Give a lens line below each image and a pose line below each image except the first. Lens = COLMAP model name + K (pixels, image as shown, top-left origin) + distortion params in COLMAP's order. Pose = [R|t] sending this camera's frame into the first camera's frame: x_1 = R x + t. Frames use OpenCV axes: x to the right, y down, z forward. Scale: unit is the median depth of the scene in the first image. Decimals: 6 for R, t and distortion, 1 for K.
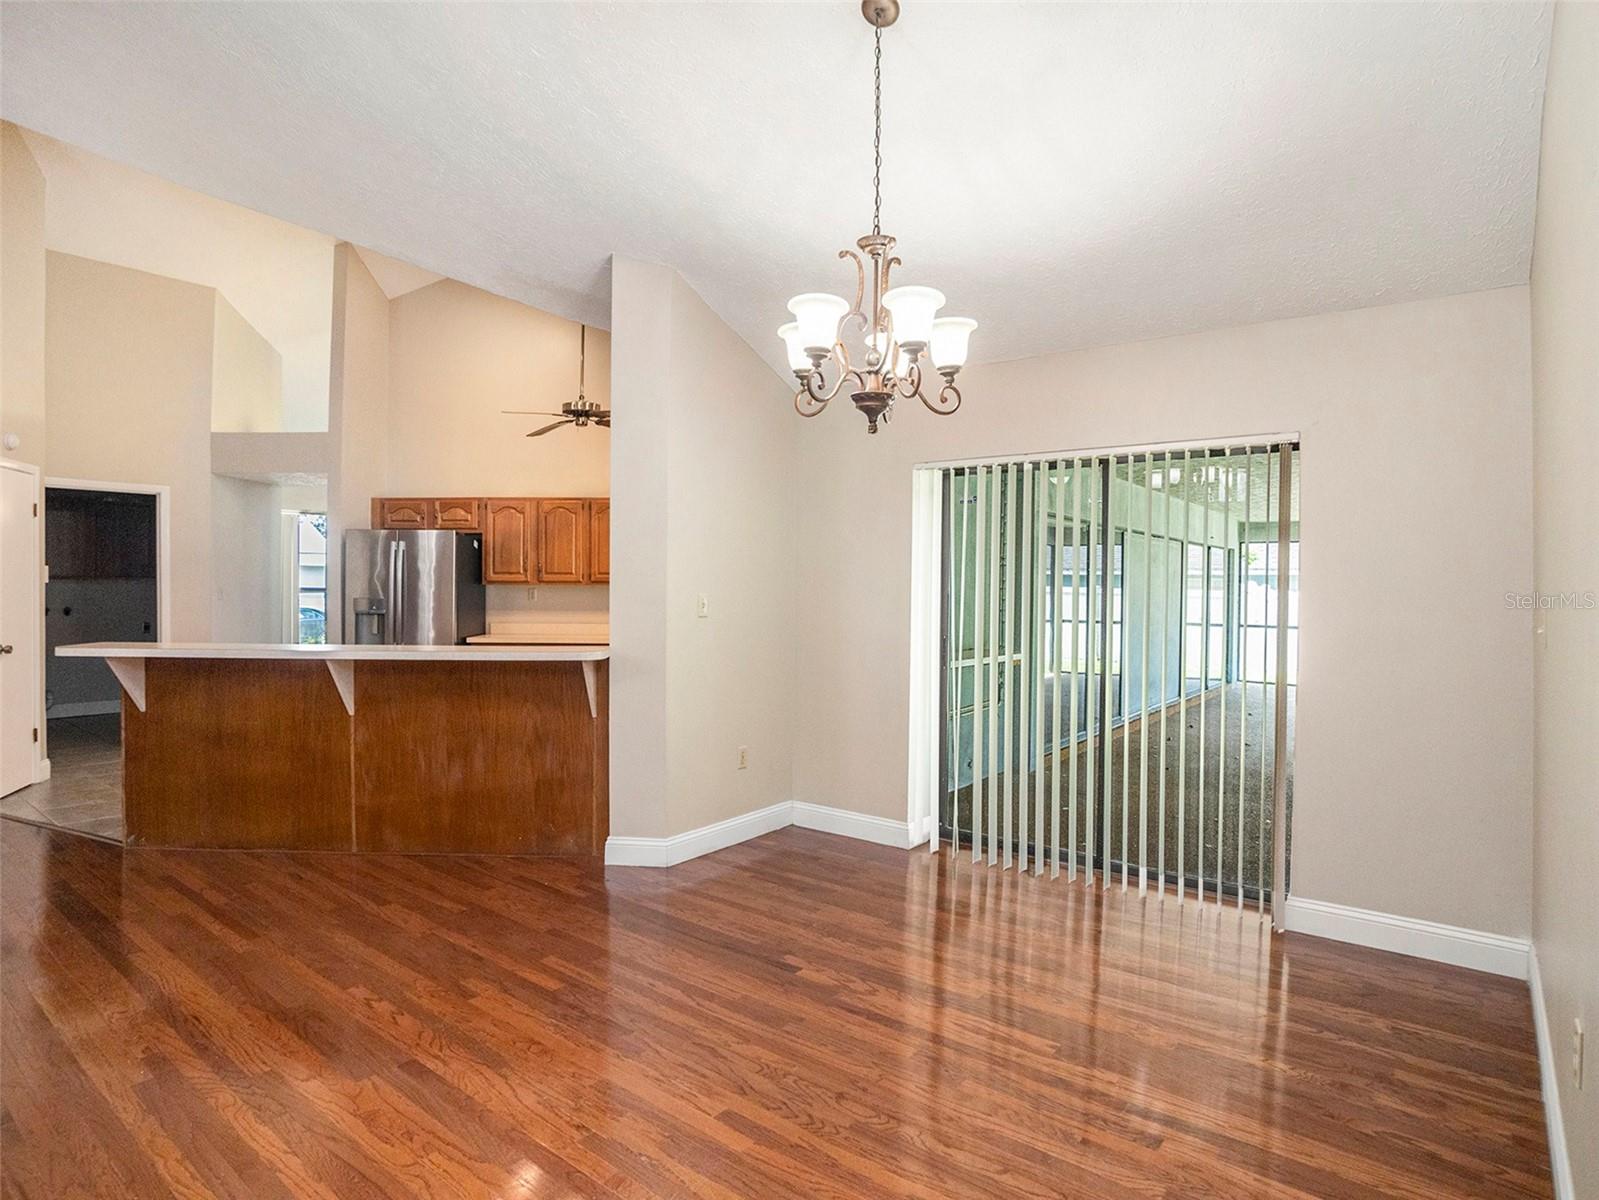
lens RADIAL K [[878.9, 0, 788.9], [0, 878.9, 596.3], [0, 0, 1]] dist [-0.084742, 0.040828]
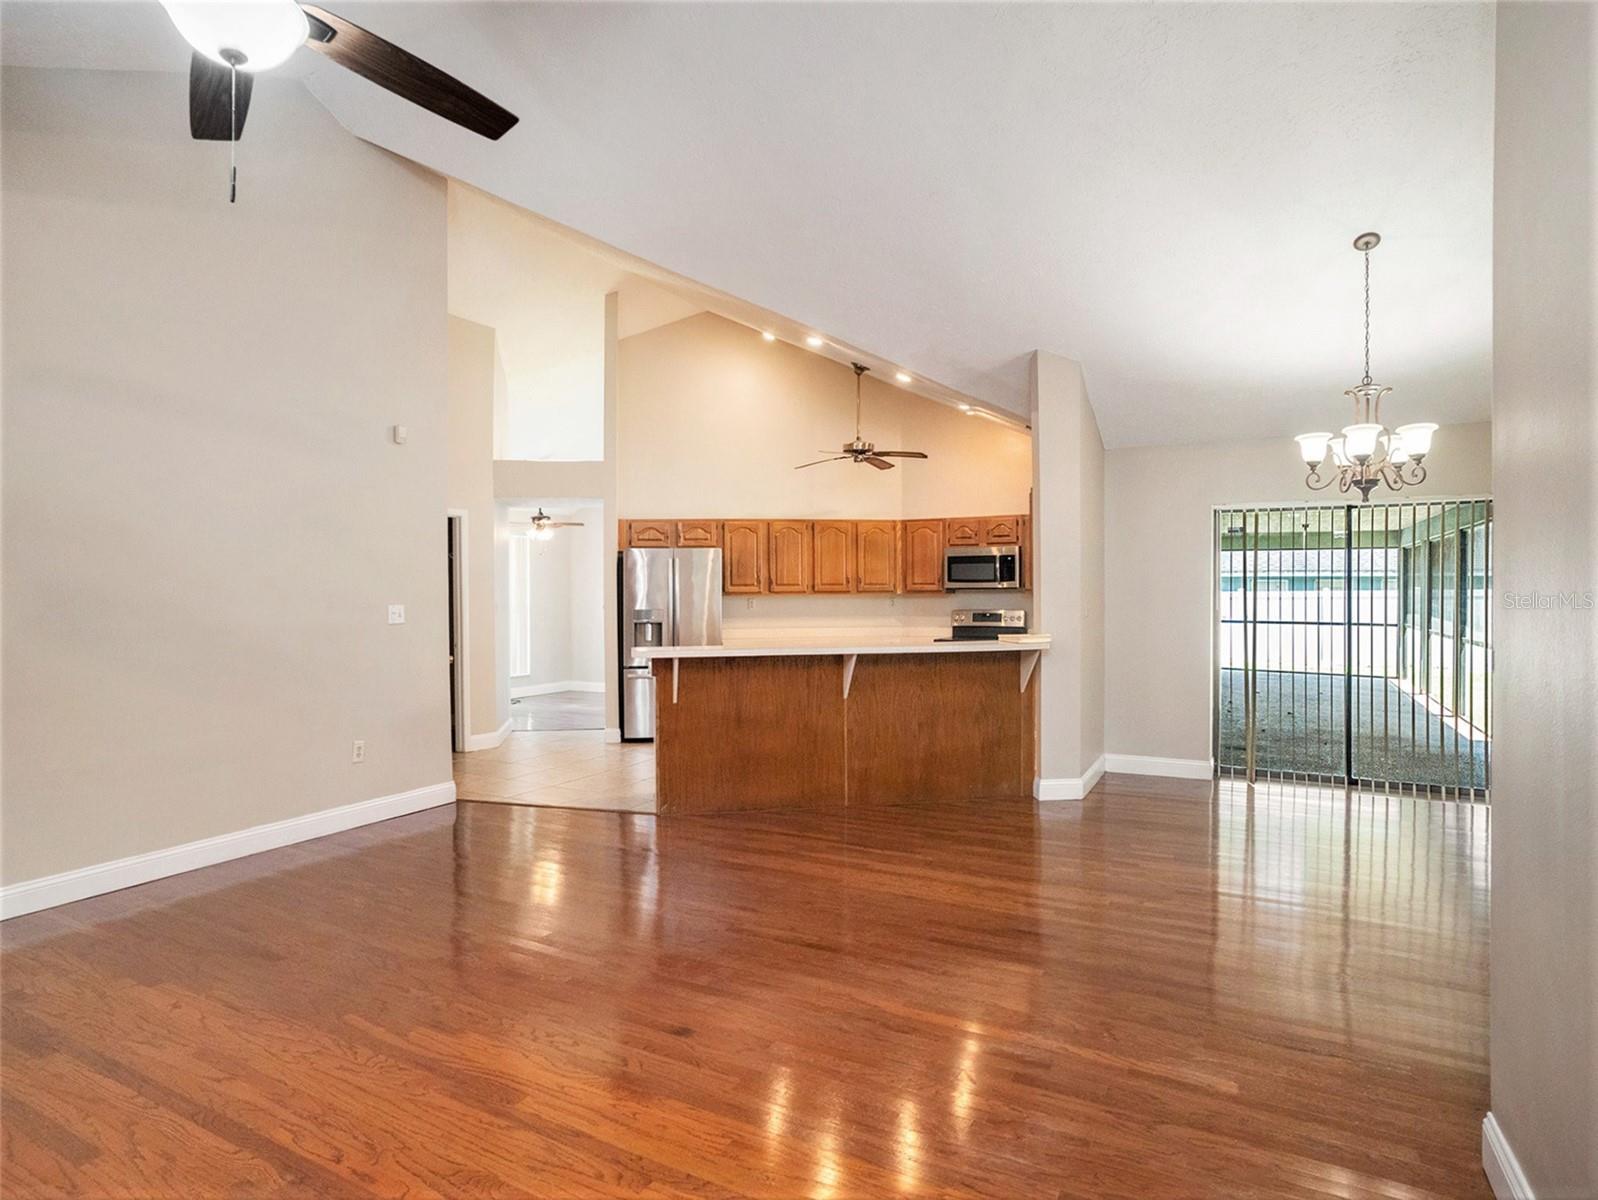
lens RADIAL K [[878.4, 0, 788.4], [0, 878.4, 596.3], [0, 0, 1]] dist [-0.084742, 0.040828]
pose [[0.985448, -0.012225, 0.169535, -0.804950], [0.013465, 0.999890, -0.006170, -0.006199], [-0.169441, 0.008363, 0.985505, -0.266943]]
